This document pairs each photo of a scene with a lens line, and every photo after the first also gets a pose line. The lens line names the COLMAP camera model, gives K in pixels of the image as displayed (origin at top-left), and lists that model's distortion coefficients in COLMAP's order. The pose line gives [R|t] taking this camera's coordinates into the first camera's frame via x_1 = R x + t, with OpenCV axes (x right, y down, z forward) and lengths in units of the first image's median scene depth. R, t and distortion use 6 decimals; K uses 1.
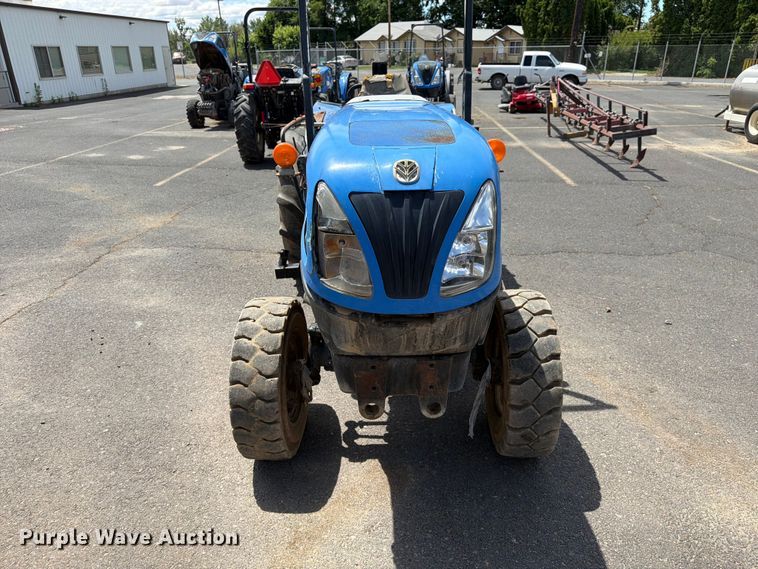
lens RADIAL K [[535.3, 0, 380.1], [0, 535.3, 287.0], [0, 0, 1]] dist [0.054861, -0.063555]
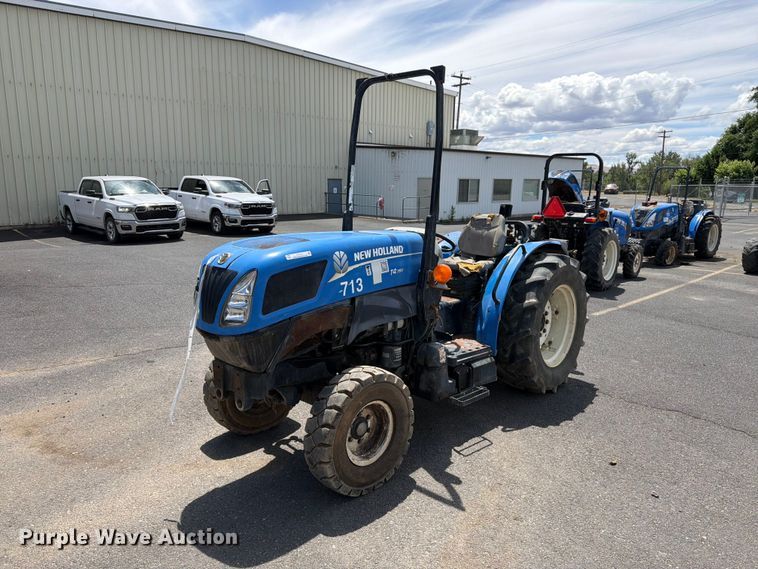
lens RADIAL K [[535.3, 0, 380.1], [0, 535.3, 287.0], [0, 0, 1]] dist [0.054861, -0.063555]
pose [[0.731201, 0.150507, -0.665352, 0.609666], [-0.291605, 0.950714, -0.105407, -0.026614], [0.616695, 0.271093, 0.739051, -0.019581]]
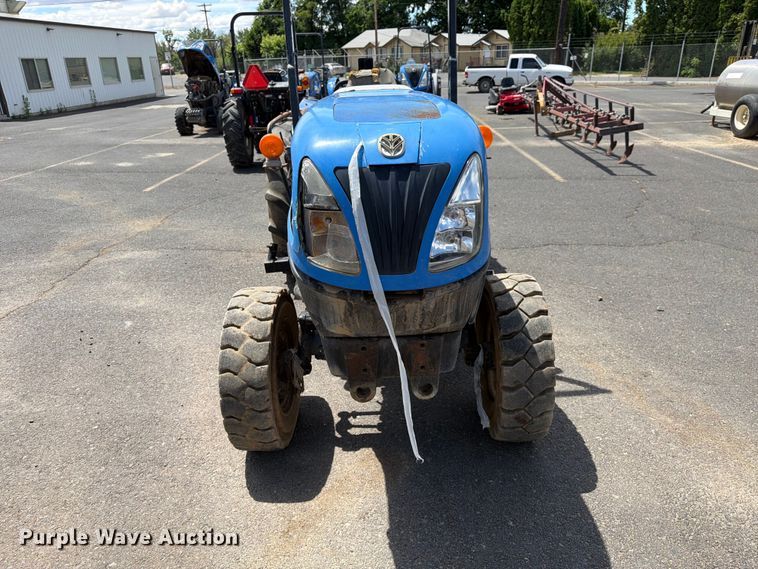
lens RADIAL K [[535.7, 0, 376.8], [0, 535.7, 285.5], [0, 0, 1]] dist [0.053476, -0.064428]
pose [[0.999698, -0.023528, 0.007079, 0.003028], [0.023625, 0.999625, -0.013850, 0.019369], [-0.006750, 0.014013, 0.999879, 0.003721]]
